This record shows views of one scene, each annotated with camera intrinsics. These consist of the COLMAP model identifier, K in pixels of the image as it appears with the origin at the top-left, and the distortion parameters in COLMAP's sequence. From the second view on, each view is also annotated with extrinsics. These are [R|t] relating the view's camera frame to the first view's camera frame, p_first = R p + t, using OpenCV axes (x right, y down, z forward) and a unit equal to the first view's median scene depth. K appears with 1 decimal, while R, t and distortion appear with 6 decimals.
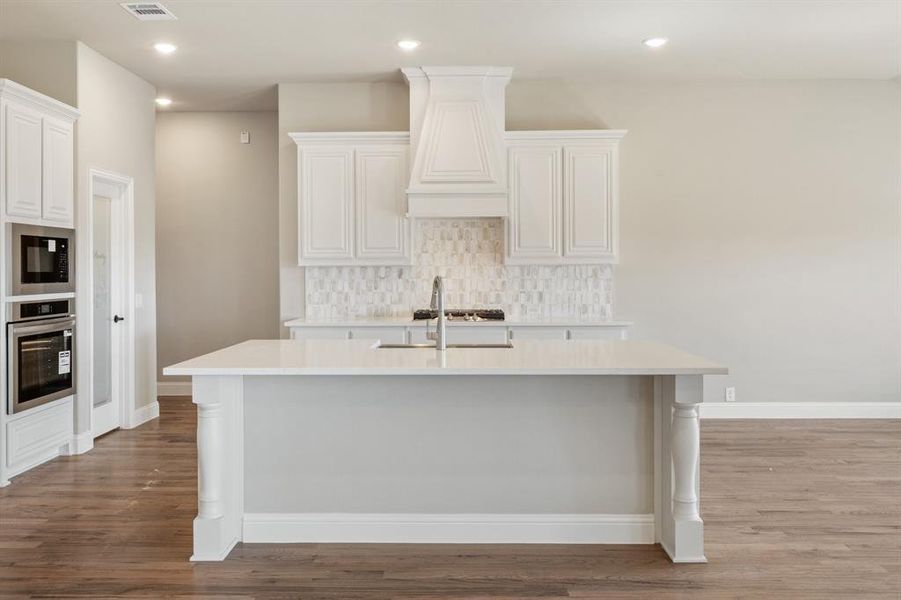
lens RADIAL K [[727.8, 0, 452.3], [0, 727.8, 268.0], [0, 0, 1]] dist [0.001890, -0.004461]
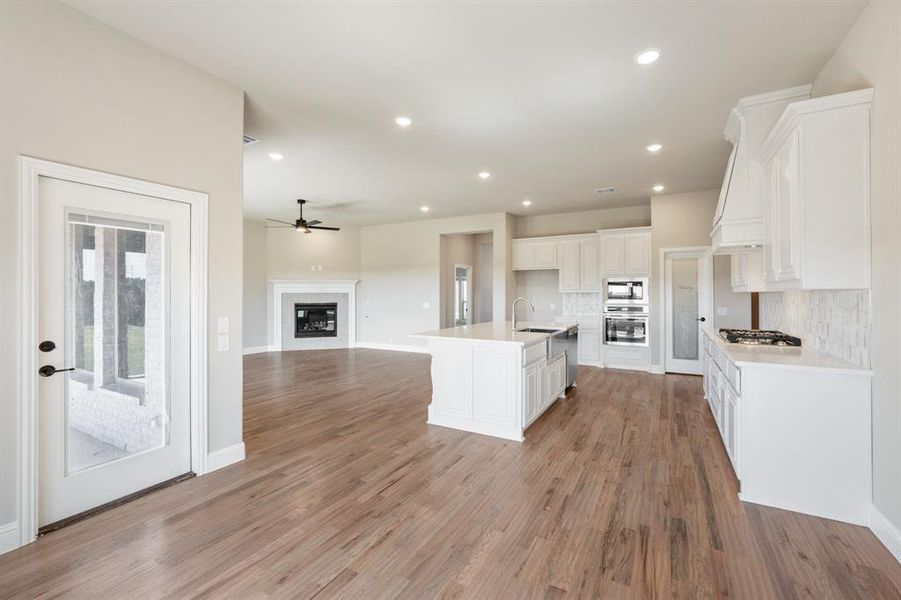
lens RADIAL K [[375.4, 0, 467.1], [0, 375.4, 290.6], [0, 0, 1]] dist [0.000406, -0.000066]
pose [[-0.451603, -0.004960, -0.892205, 0.729019], [0.003108, 0.999970, -0.007133, -0.002412], [0.892214, -0.005994, -0.451574, 0.890994]]
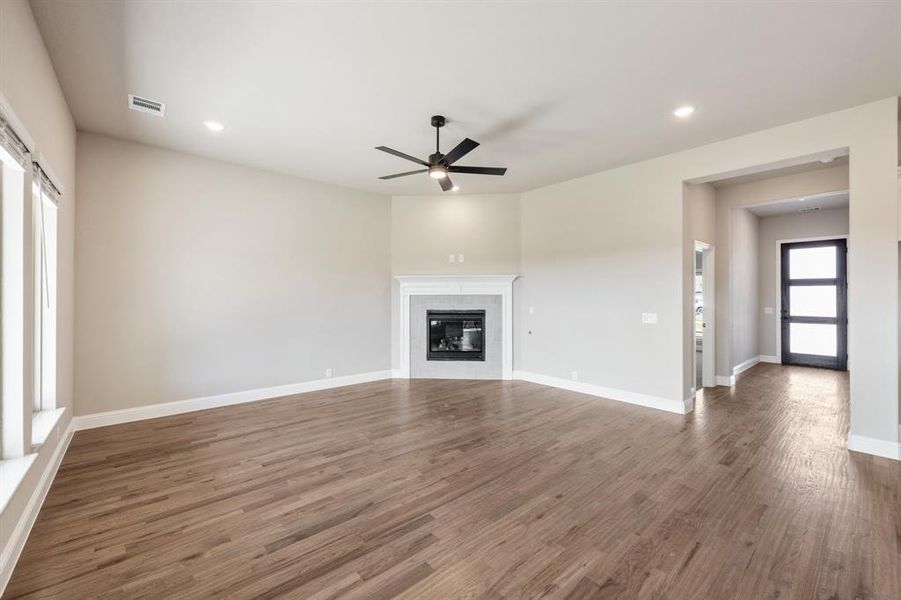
lens RADIAL K [[365.7, 0, 447.7], [0, 365.7, 294.7], [0, 0, 1]] dist [-0.000912, 0.000018]
pose [[-0.745439, -0.002163, -0.666570, 0.337813], [0.001235, 0.999989, -0.004626, -0.001872], [0.666572, -0.004272, -0.745428, 0.397659]]
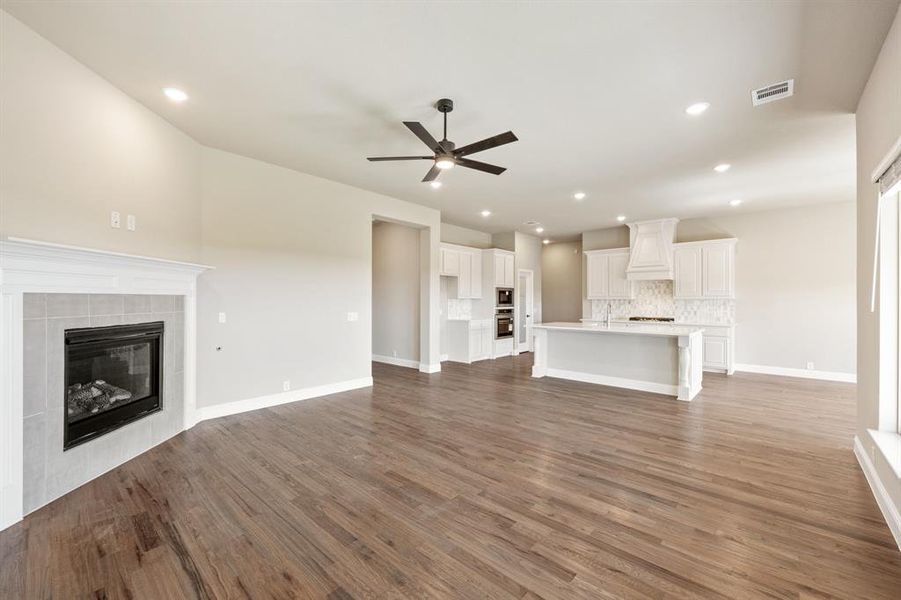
lens RADIAL K [[365.7, 0, 451.1], [0, 365.7, 298.9], [0, 0, 1]] dist [-0.000912, 0.000018]
pose [[0.755852, 0.003674, -0.654733, 0.315574], [-0.004738, 0.999989, 0.000141, -0.001967], [0.654726, 0.002995, 0.755861, -0.398034]]
